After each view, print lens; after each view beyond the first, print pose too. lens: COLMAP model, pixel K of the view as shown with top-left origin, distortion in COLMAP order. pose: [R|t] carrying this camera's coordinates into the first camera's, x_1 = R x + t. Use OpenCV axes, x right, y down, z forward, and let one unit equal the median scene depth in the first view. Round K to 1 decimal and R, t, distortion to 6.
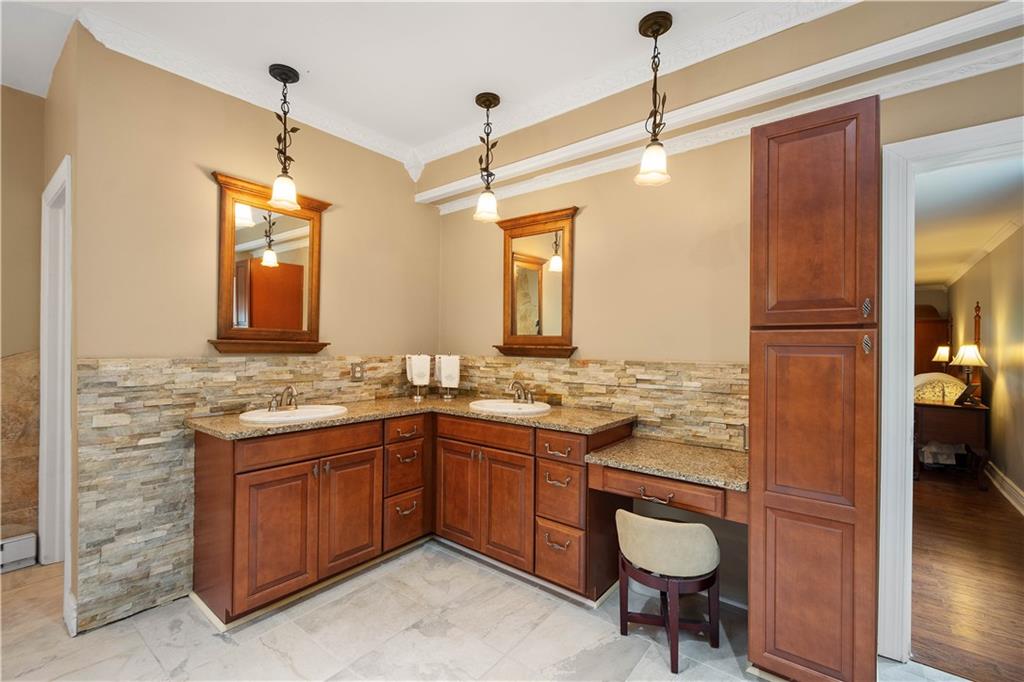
lens RADIAL K [[449.5, 0, 510.8], [0, 449.5, 343.2], [0, 0, 1]] dist [0.002537, 0.000000]
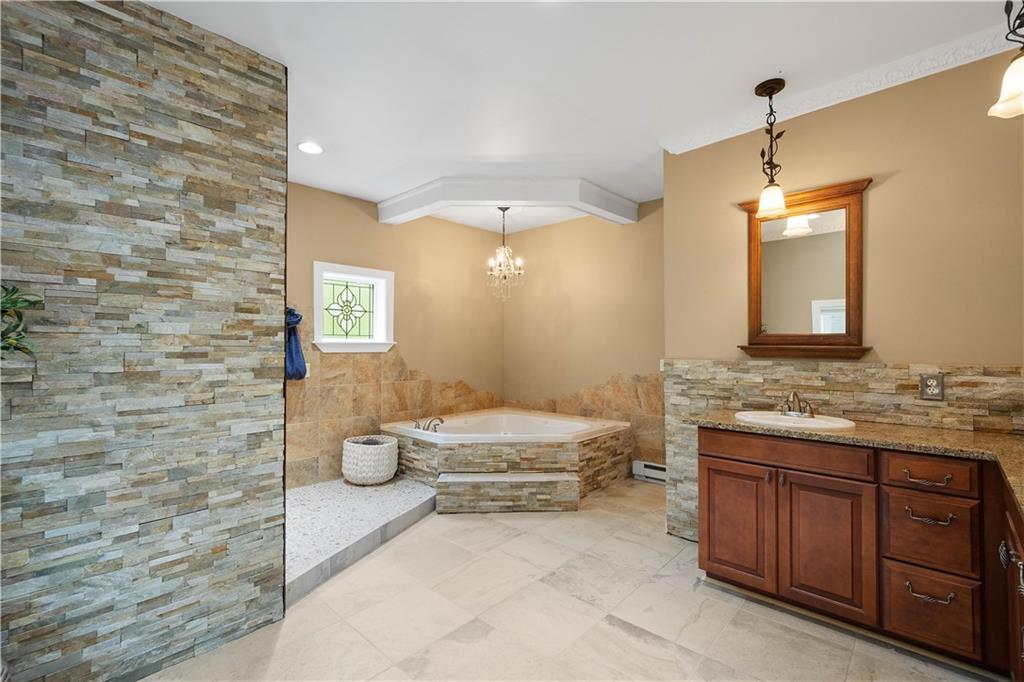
lens RADIAL K [[449.5, 0, 518.0], [0, 449.5, 342.6], [0, 0, 1]] dist [0.002537, 0.000000]
pose [[-0.089798, -0.022644, -0.995703, 0.555126], [0.004171, 0.999724, -0.023112, 0.009104], [0.995951, -0.006229, -0.089679, 0.508140]]
